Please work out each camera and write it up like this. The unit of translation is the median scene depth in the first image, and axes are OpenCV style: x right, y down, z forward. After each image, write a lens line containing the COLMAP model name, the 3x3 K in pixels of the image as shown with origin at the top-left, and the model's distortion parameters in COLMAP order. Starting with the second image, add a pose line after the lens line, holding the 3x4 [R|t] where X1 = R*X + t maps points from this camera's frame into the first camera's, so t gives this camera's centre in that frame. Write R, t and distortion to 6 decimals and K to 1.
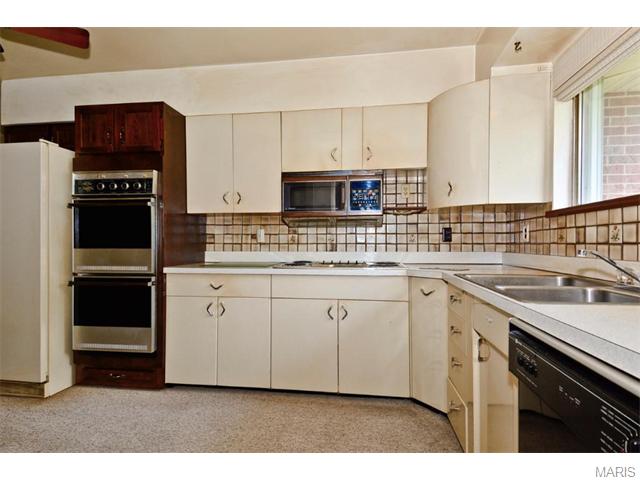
lens RADIAL K [[337.9, 0, 319.3], [0, 337.9, 244.0], [0, 0, 1]] dist [0.045692, -0.034048]
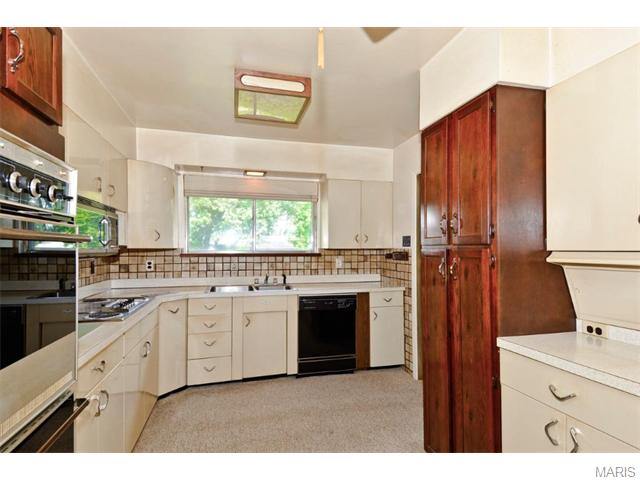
lens RADIAL K [[337.9, 0, 319.3], [0, 337.9, 244.0], [0, 0, 1]] dist [0.045692, -0.034048]
pose [[-0.403088, 0.008541, 0.915121, -1.003677], [-0.000709, 0.999953, -0.009645, -0.101248], [-0.915161, -0.004537, -0.403064, 0.831175]]
